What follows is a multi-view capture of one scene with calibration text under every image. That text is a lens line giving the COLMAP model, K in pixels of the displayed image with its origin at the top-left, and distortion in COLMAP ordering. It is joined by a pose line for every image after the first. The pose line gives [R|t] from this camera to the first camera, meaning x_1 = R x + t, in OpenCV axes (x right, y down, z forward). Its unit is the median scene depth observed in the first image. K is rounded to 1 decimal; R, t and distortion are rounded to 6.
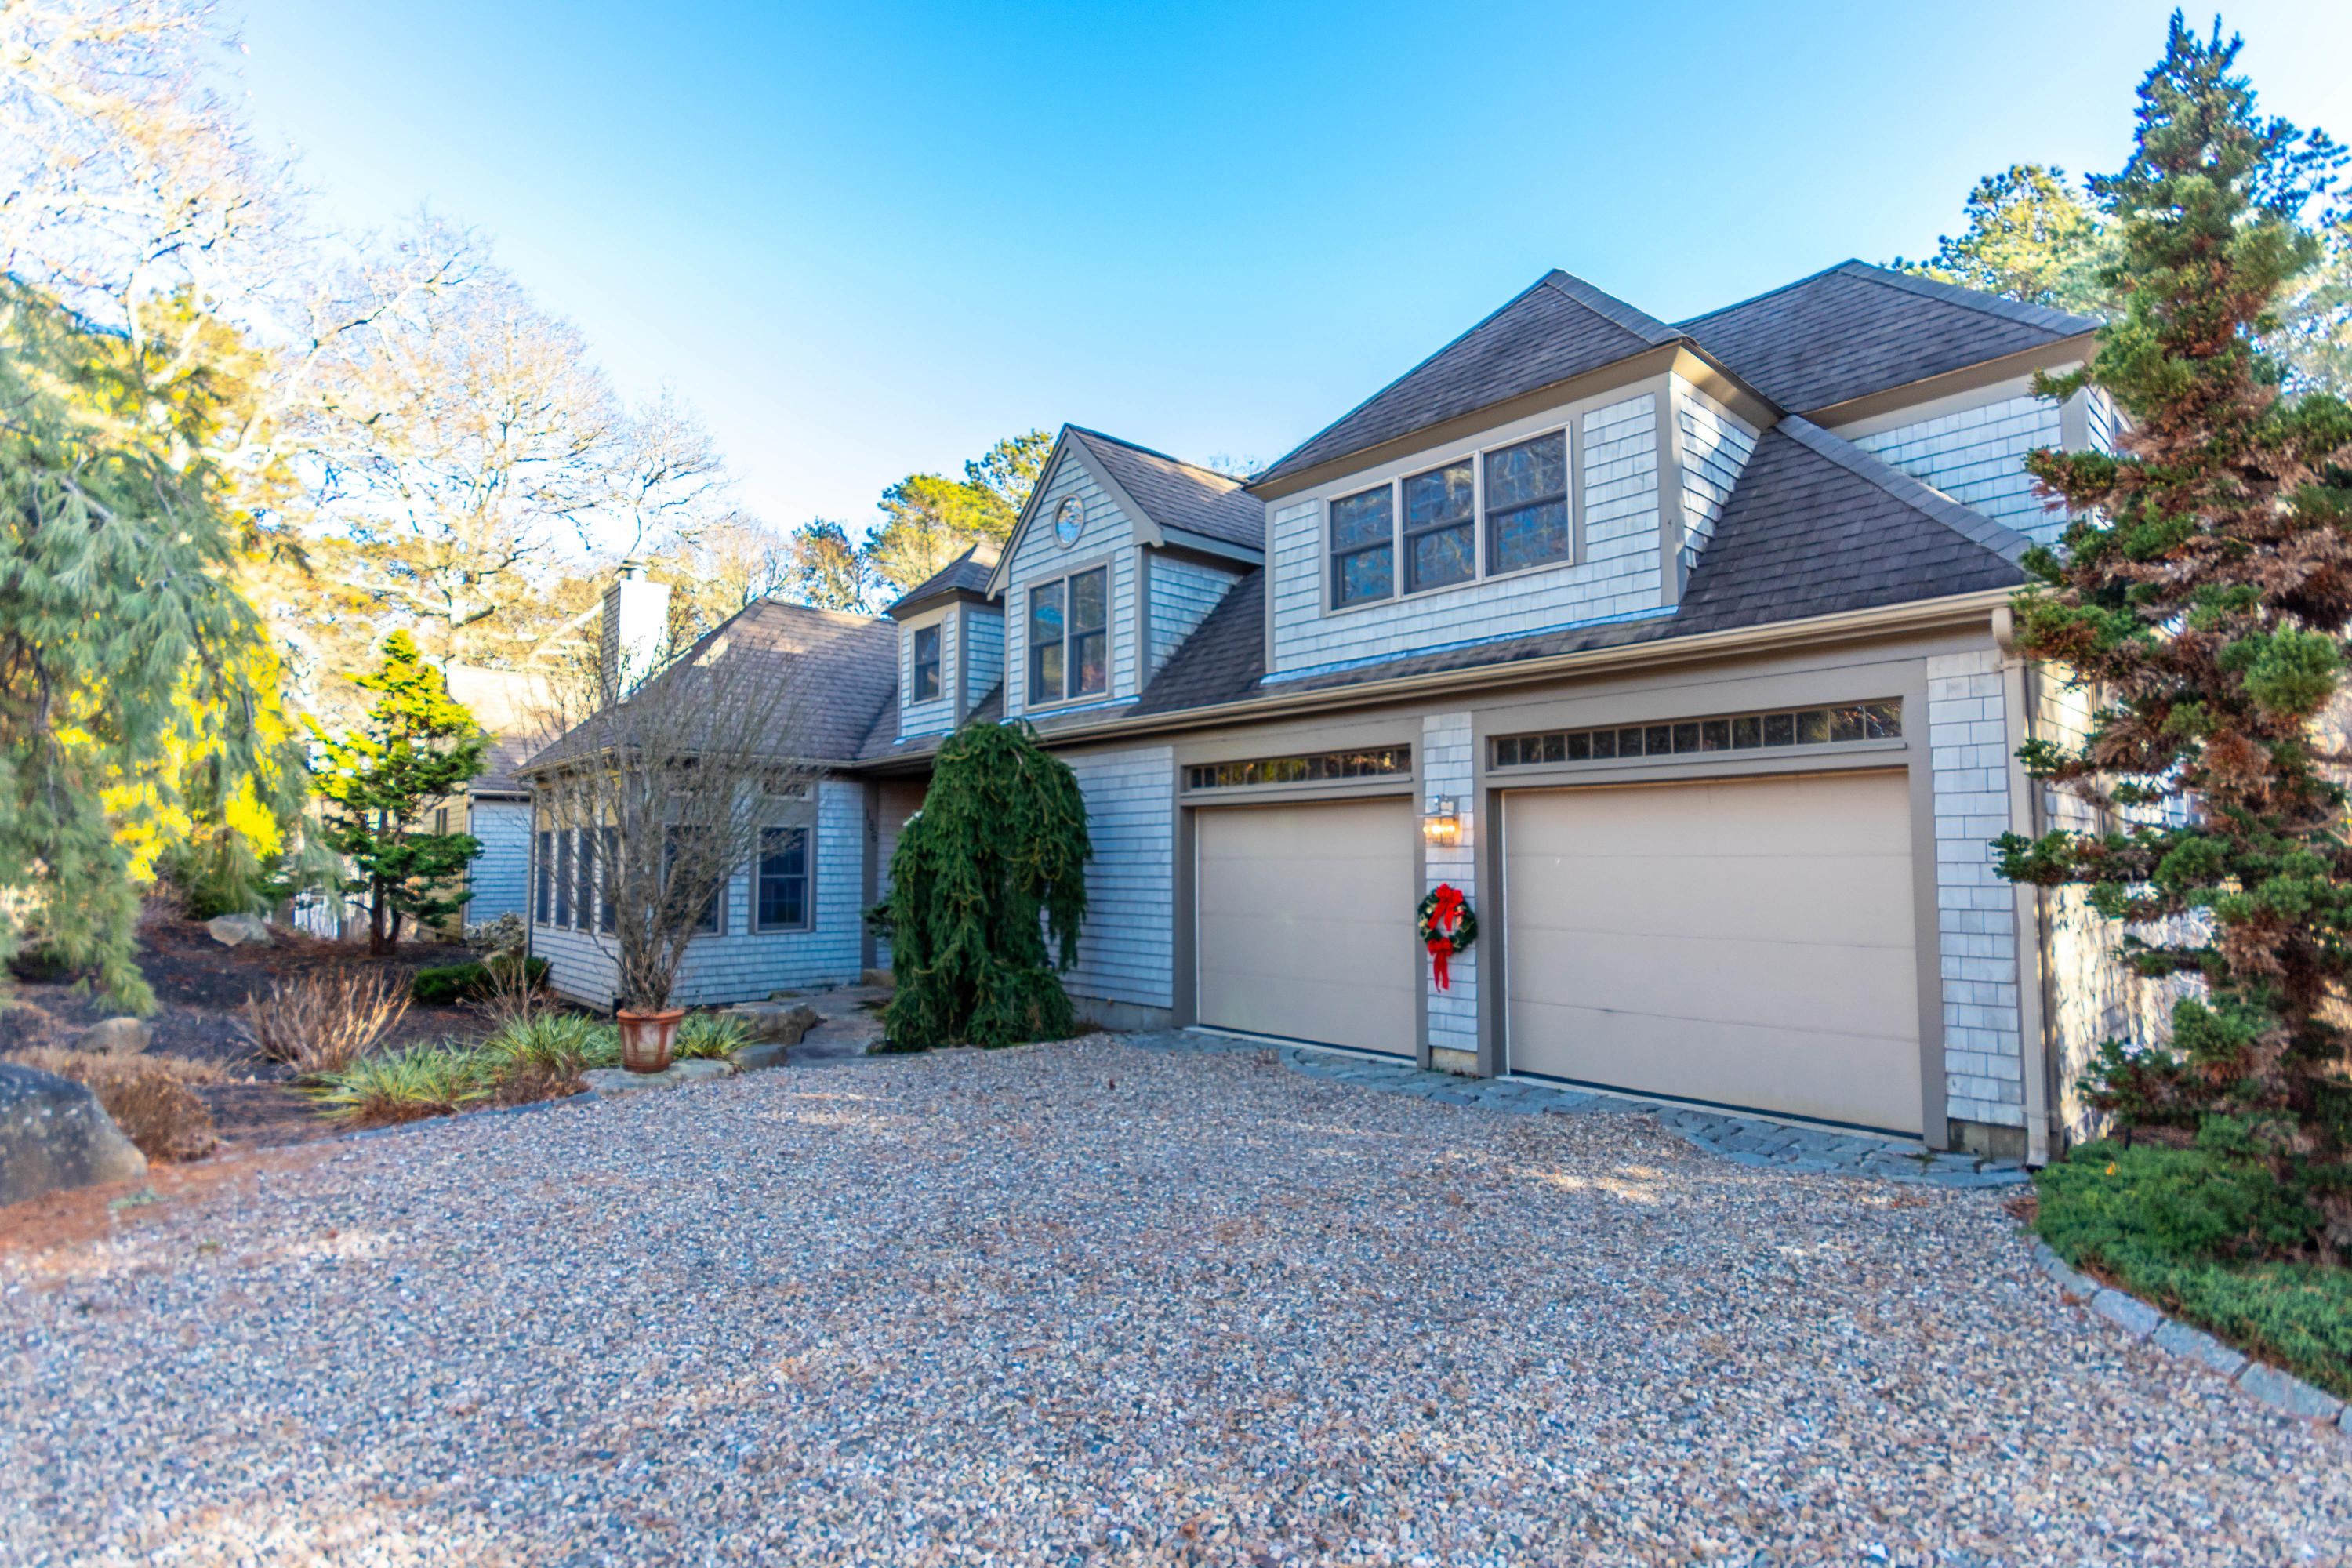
lens RADIAL K [[1125.0, 0, 1188.1], [0, 1125.0, 783.4], [0, 0, 1]] dist [0.004399, -0.000296]
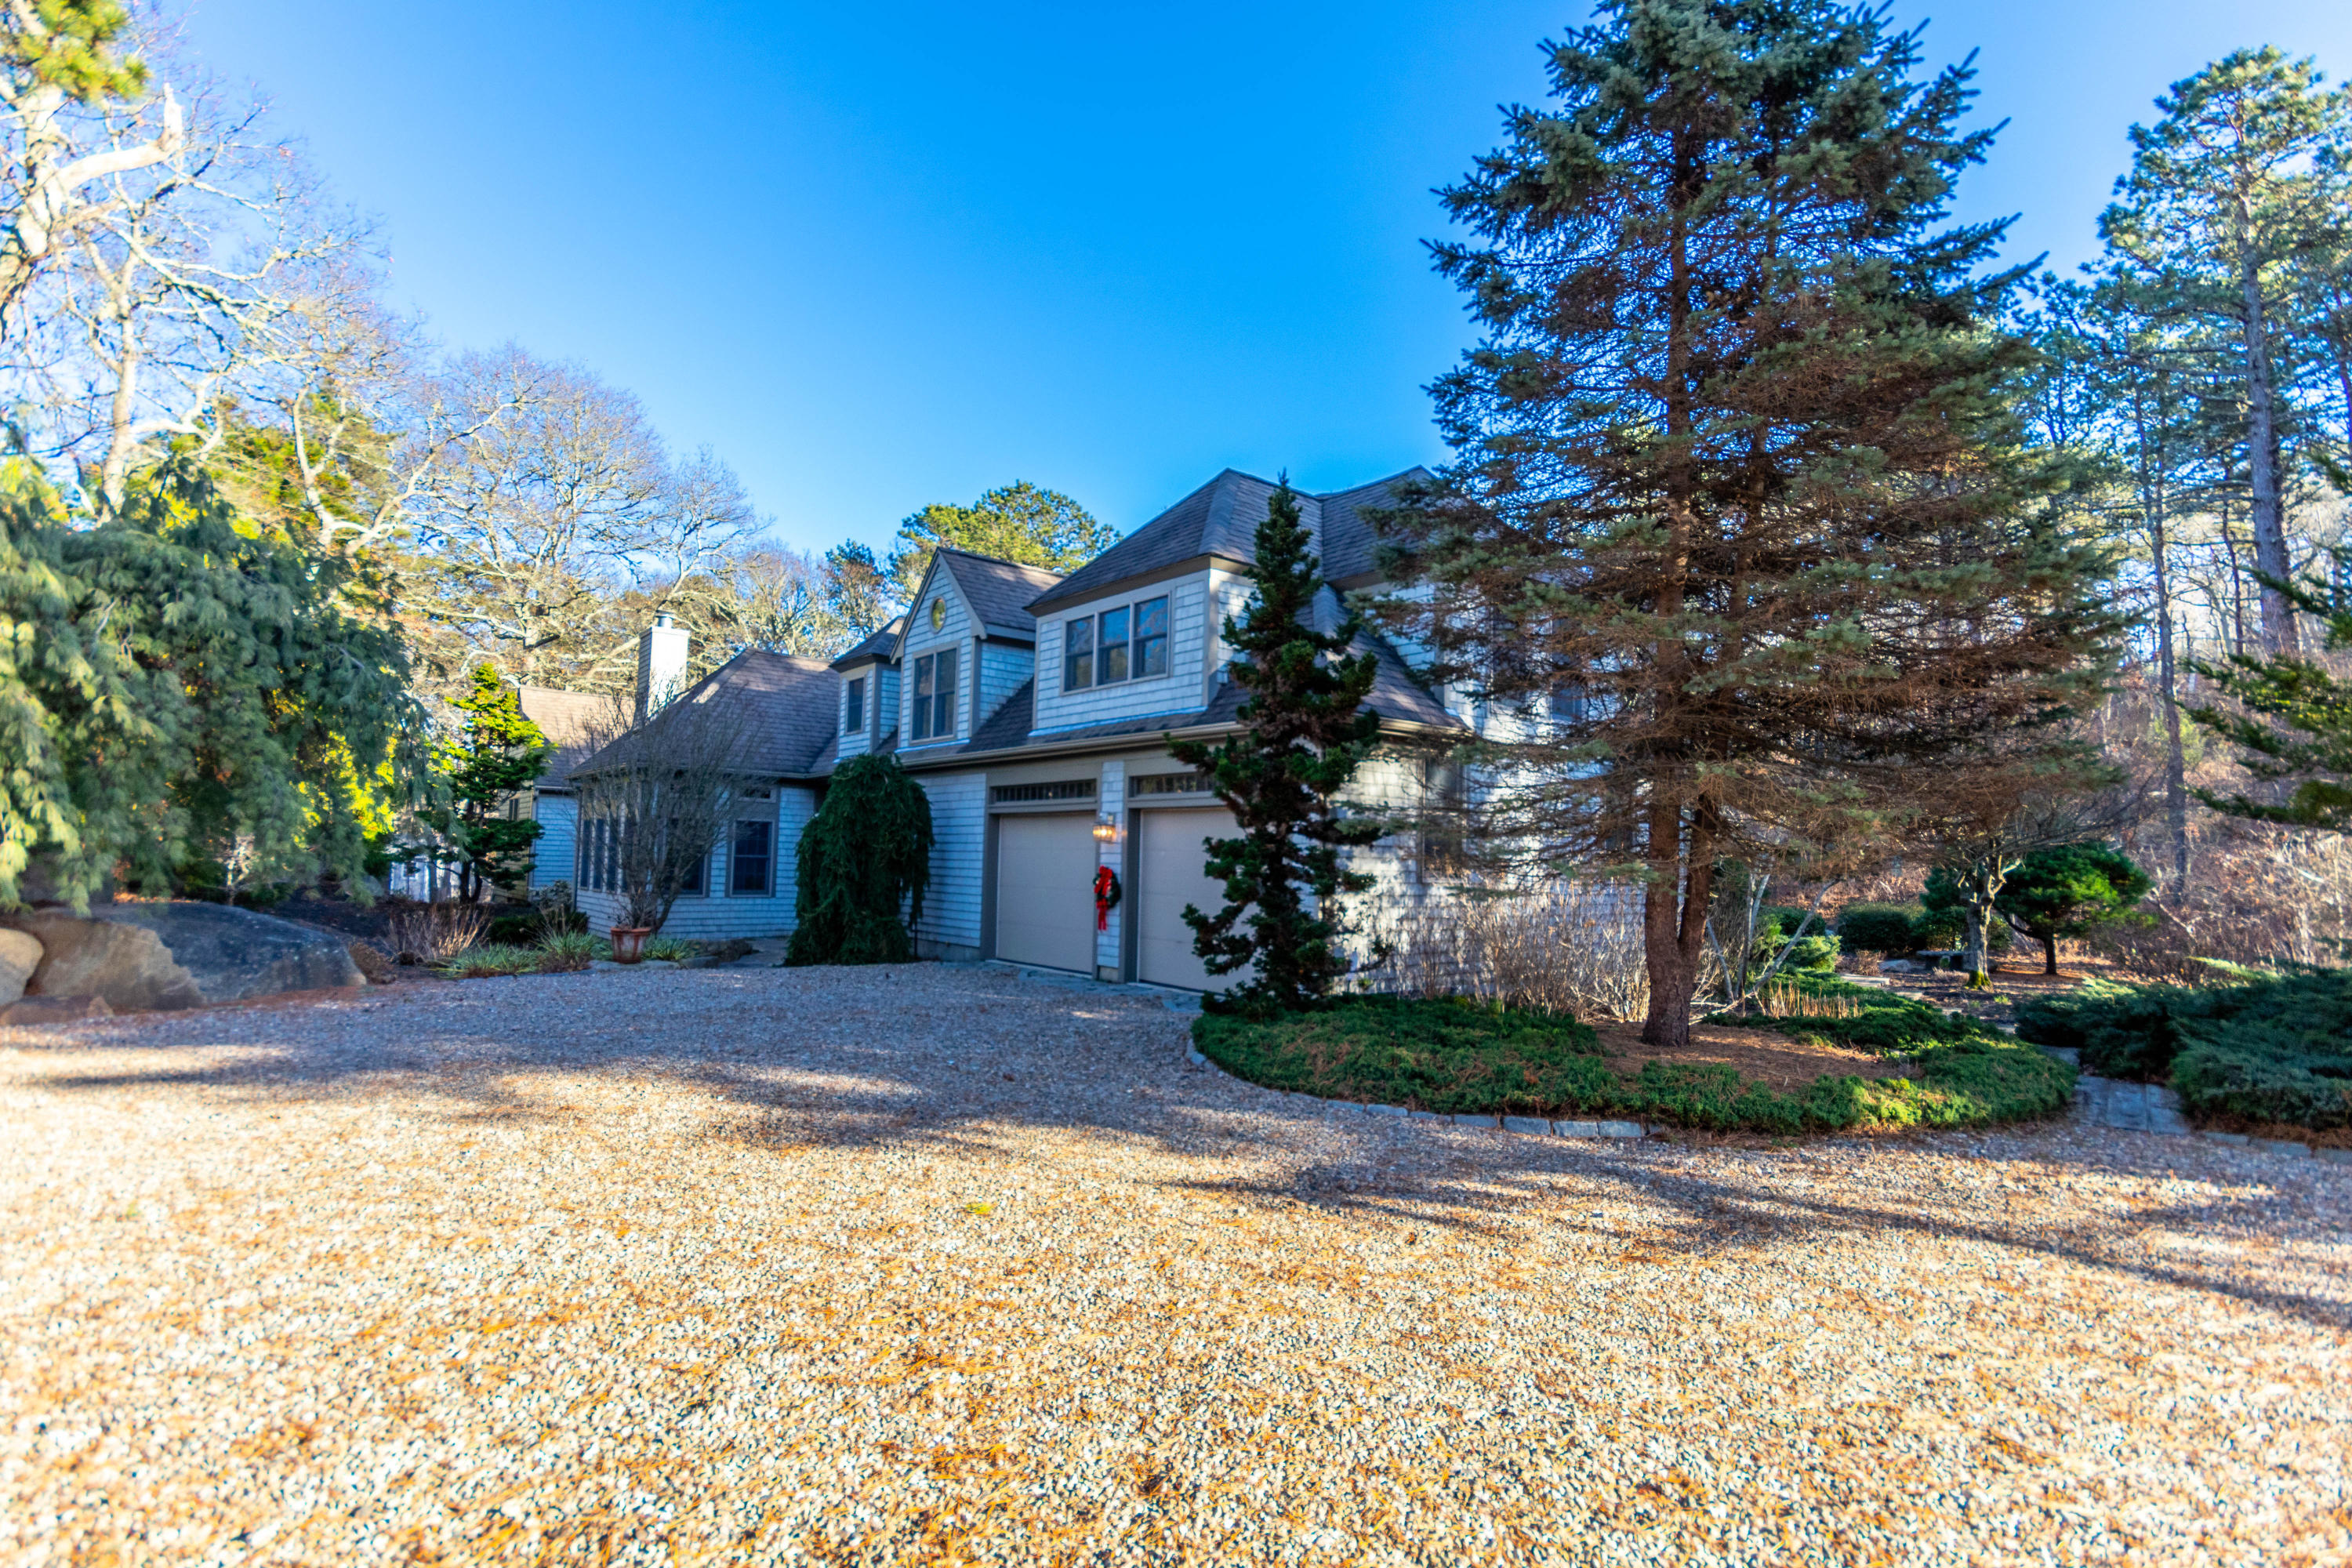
lens RADIAL K [[1125.0, 0, 1188.1], [0, 1125.0, 783.4], [0, 0, 1]] dist [0.004399, -0.000296]
pose [[0.998660, 0.021729, -0.046973, 0.261604], [-0.021707, 0.999764, 0.000971, -0.021839], [0.046983, 0.000050, 0.998896, -0.391144]]
